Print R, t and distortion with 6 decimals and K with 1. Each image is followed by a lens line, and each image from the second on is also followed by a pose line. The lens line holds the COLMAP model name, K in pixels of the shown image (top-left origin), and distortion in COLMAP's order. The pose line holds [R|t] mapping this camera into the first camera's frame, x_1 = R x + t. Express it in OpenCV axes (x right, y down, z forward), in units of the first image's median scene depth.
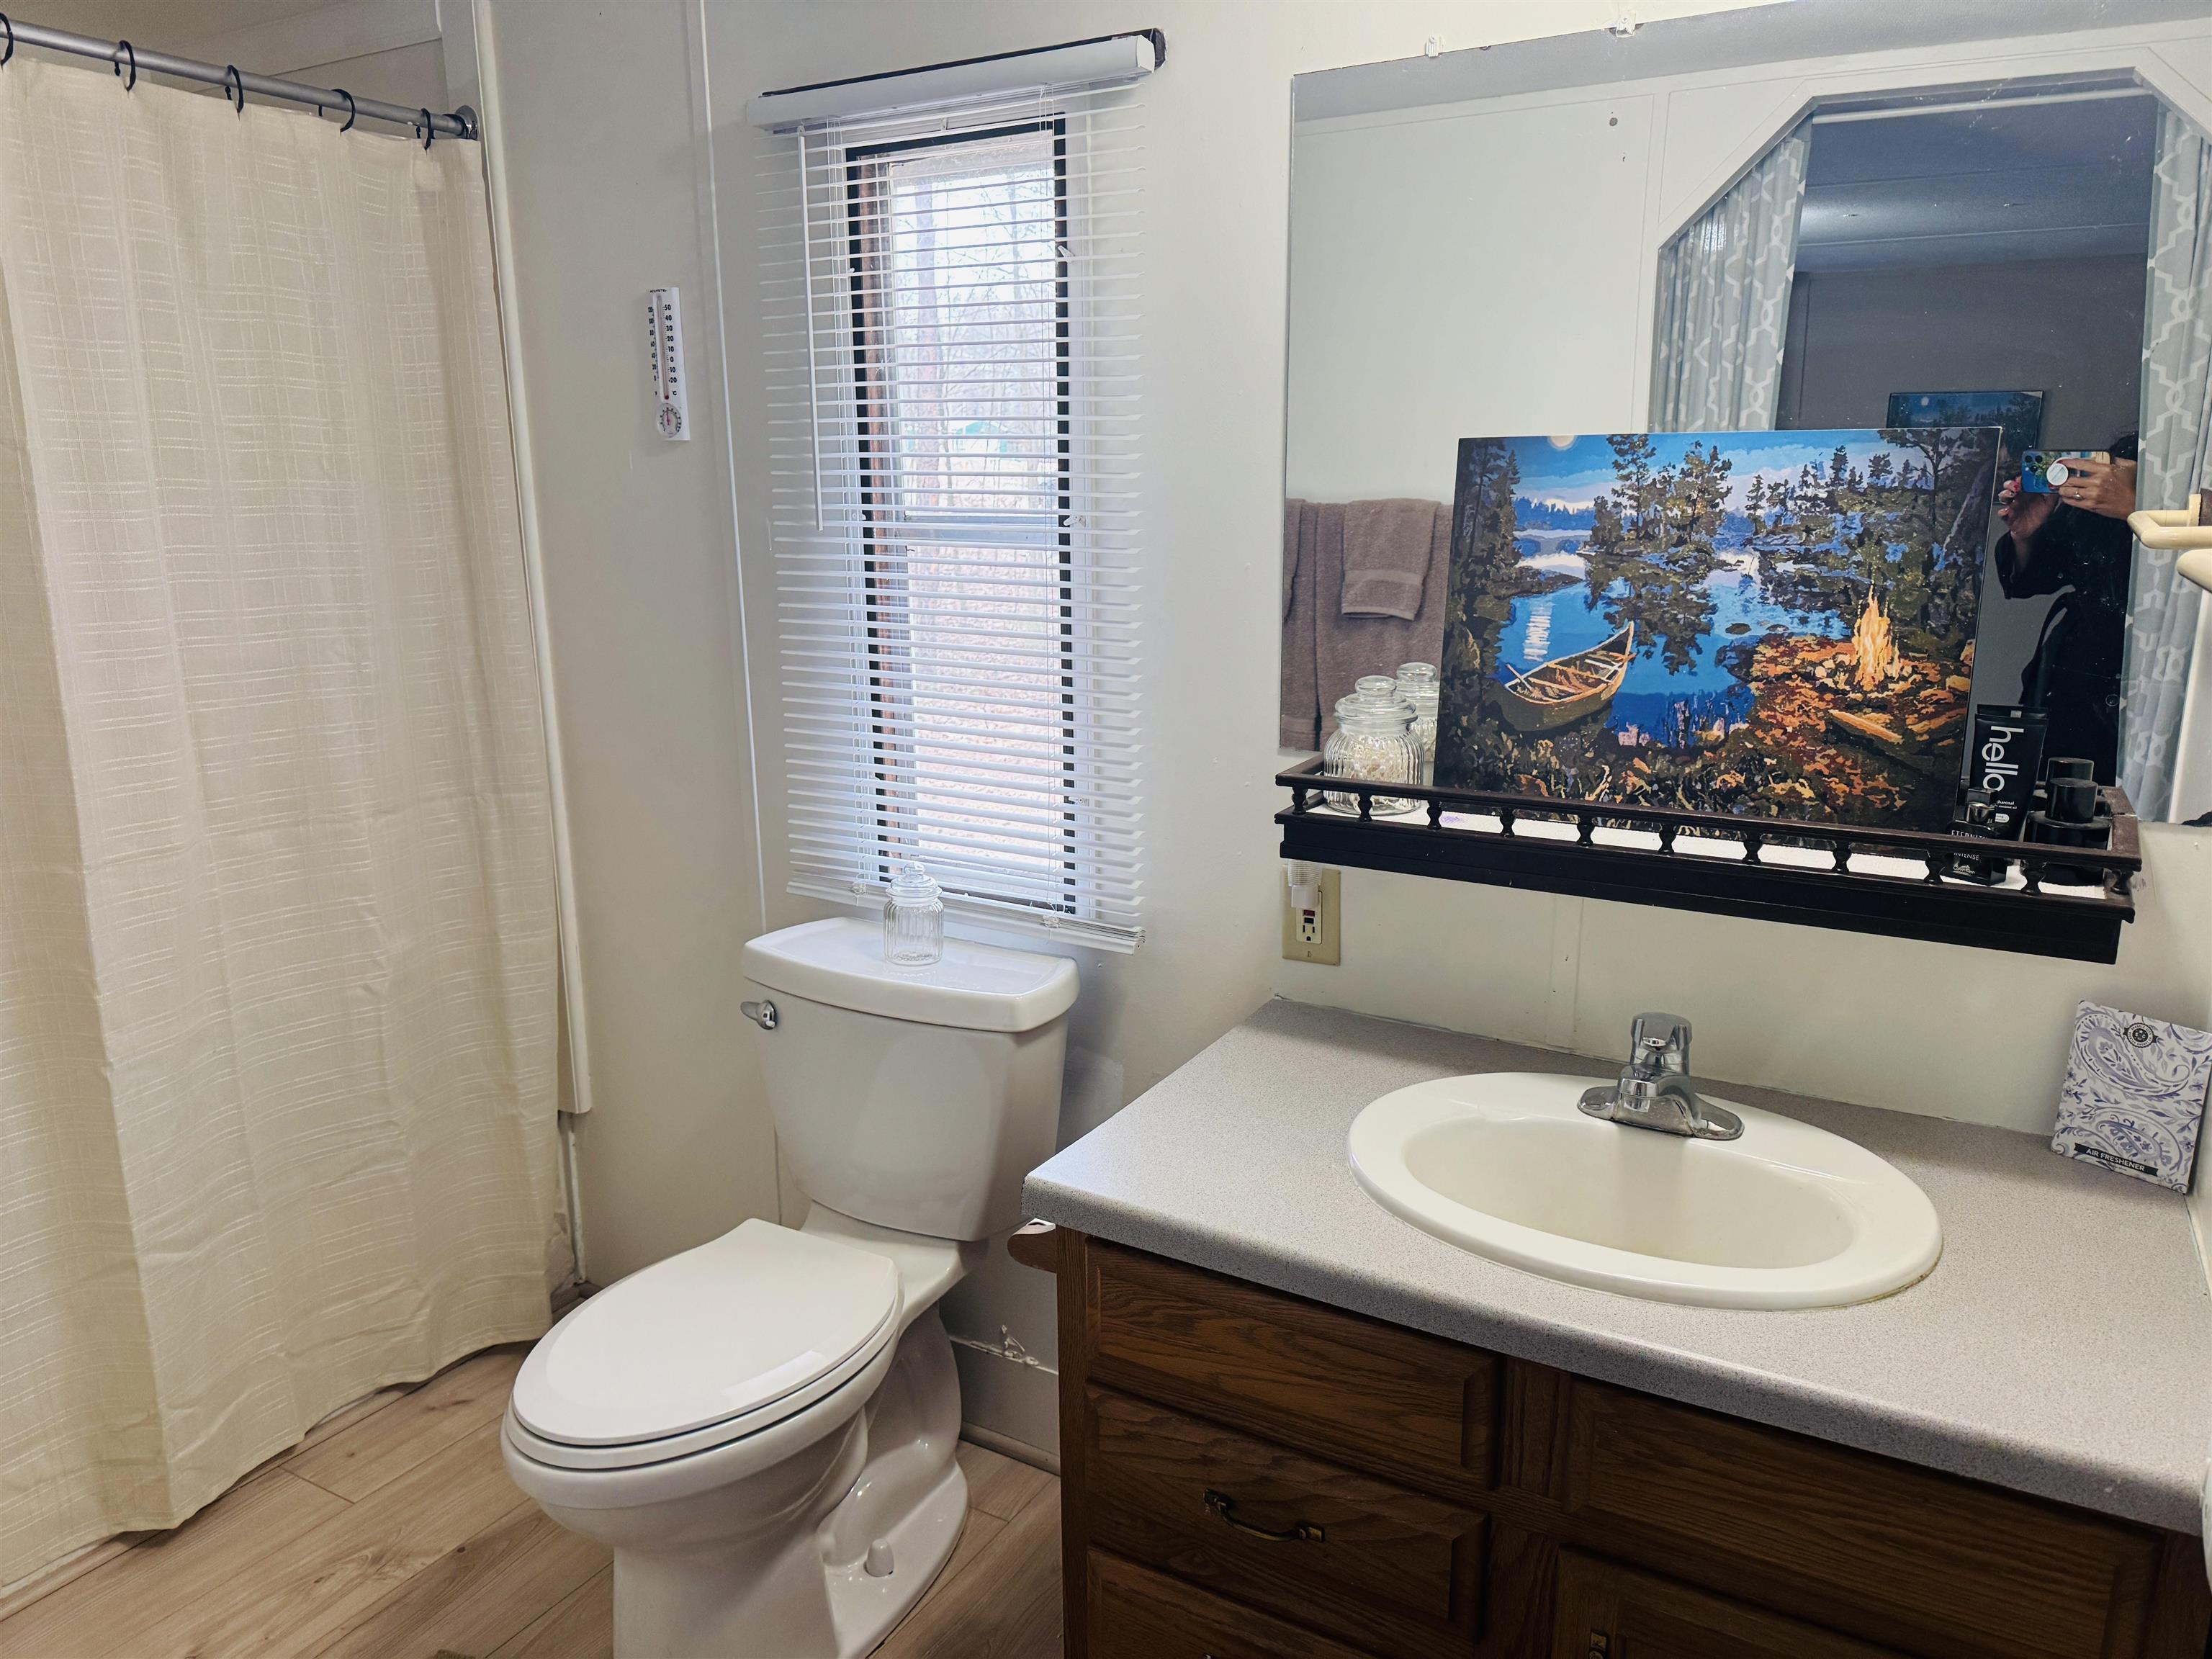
lens RADIAL K [[1526.9, 0, 1103.0], [0, 1526.9, 826.8], [0, 0, 1]] dist [-0.002060, -0.001505]
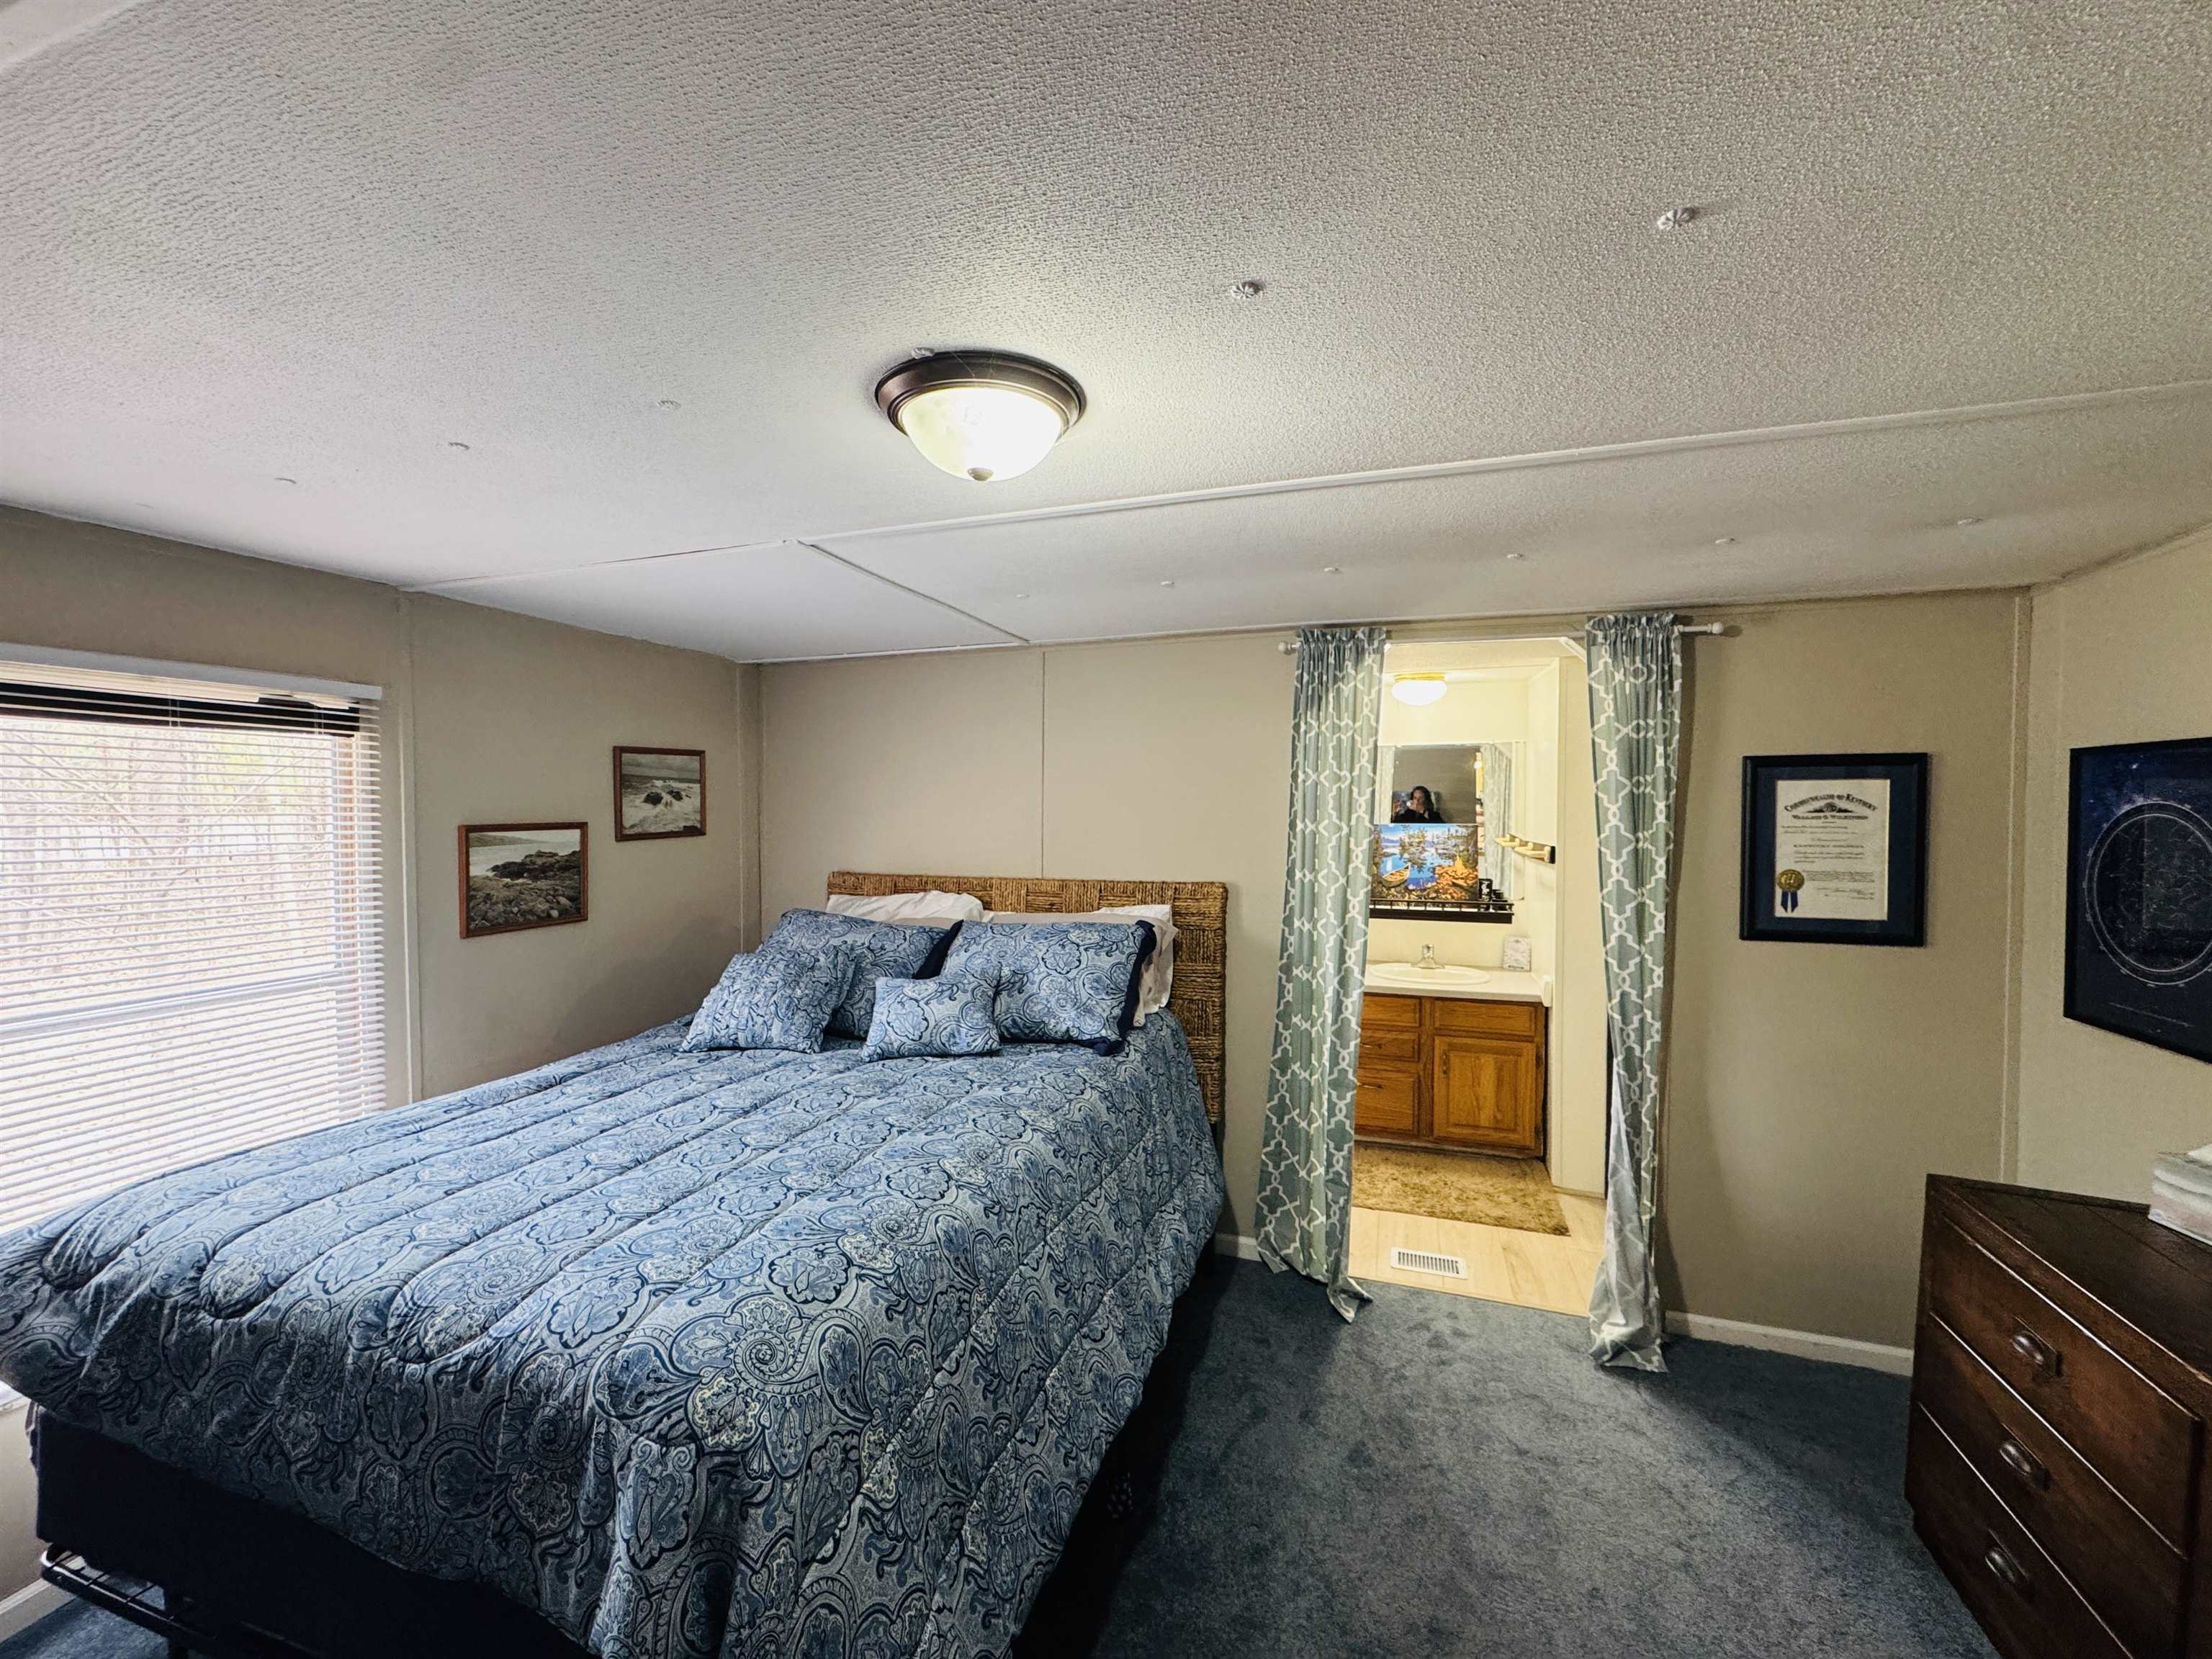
lens RADIAL K [[879.0, 0, 1115.8], [0, 879.0, 832.4], [0, 0, 1]] dist [-0.003983, 0.000622]
pose [[0.974171, 0.007323, 0.225693, -1.229814], [0.040352, 0.977741, -0.205899, 0.316310], [-0.222177, 0.209688, 0.952191, -1.495980]]
